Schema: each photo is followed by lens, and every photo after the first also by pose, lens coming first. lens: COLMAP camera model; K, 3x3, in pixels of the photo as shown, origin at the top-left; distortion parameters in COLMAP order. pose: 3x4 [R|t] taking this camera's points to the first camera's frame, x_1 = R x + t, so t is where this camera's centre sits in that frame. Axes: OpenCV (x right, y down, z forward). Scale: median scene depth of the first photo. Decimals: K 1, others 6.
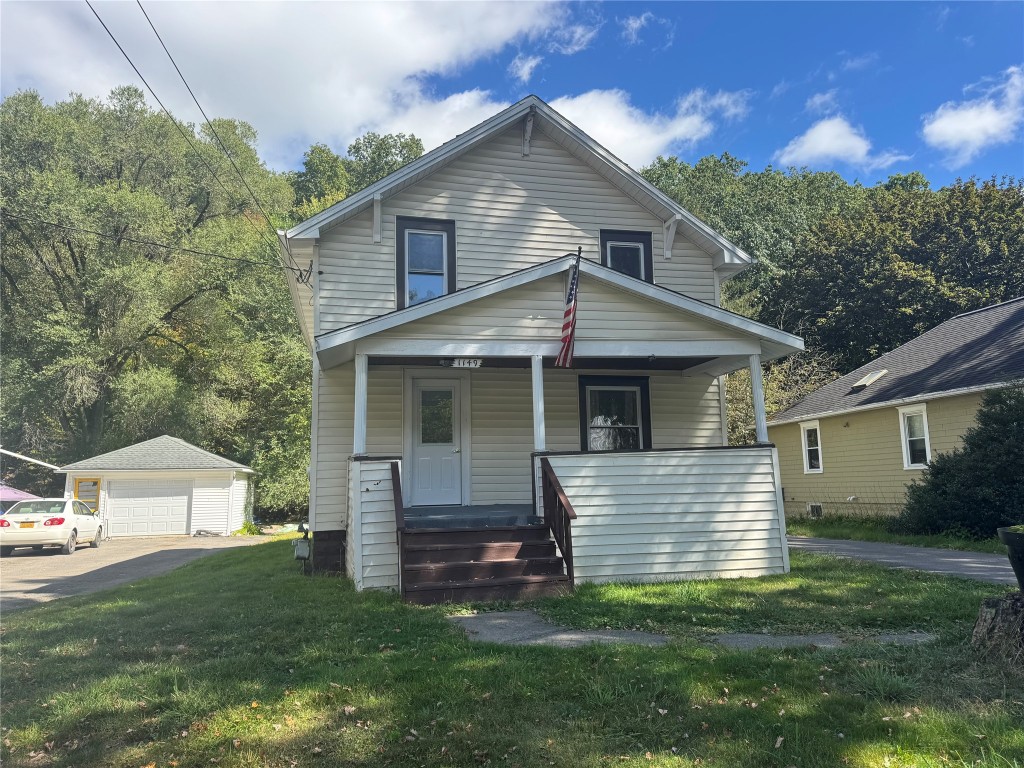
lens RADIAL K [[732.3, 0, 504.3], [0, 732.3, 383.4], [0, 0, 1]] dist [0.052654, -0.046531]
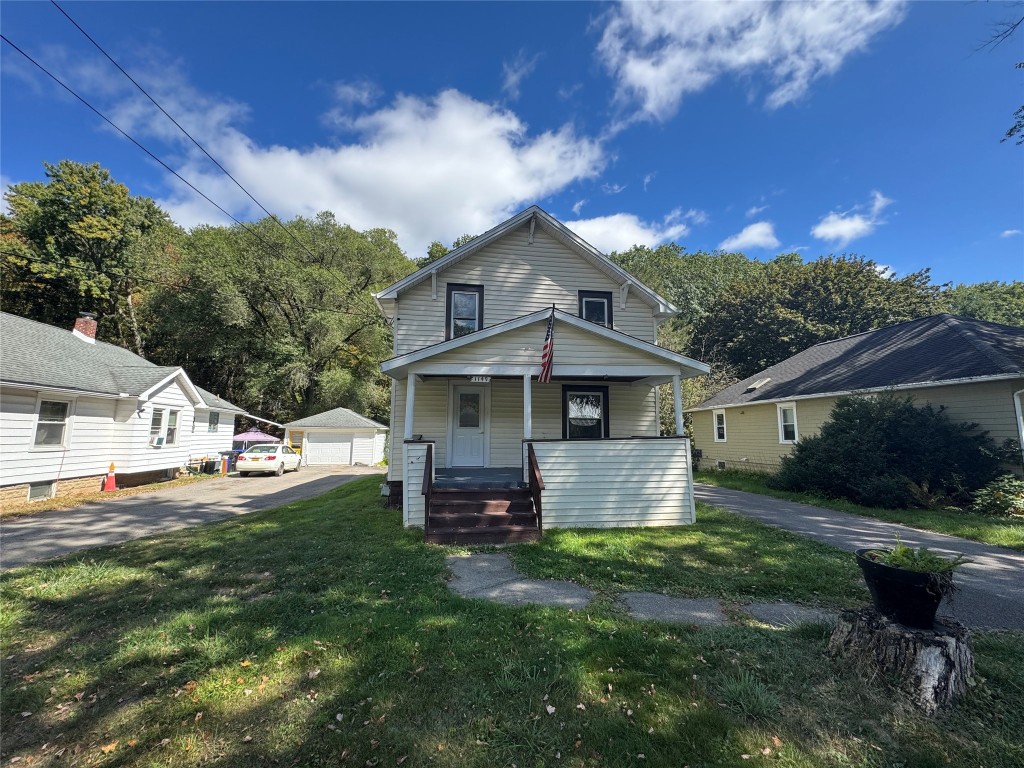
lens RADIAL K [[414.4, 0, 504.3], [0, 414.4, 384.1], [0, 0, 1]] dist [-0.002665, 0.000575]
pose [[0.995220, 0.015031, -0.096497, 0.062205], [-0.012997, 0.999681, 0.021672, -0.028327], [0.096792, -0.020314, 0.995097, 0.110011]]
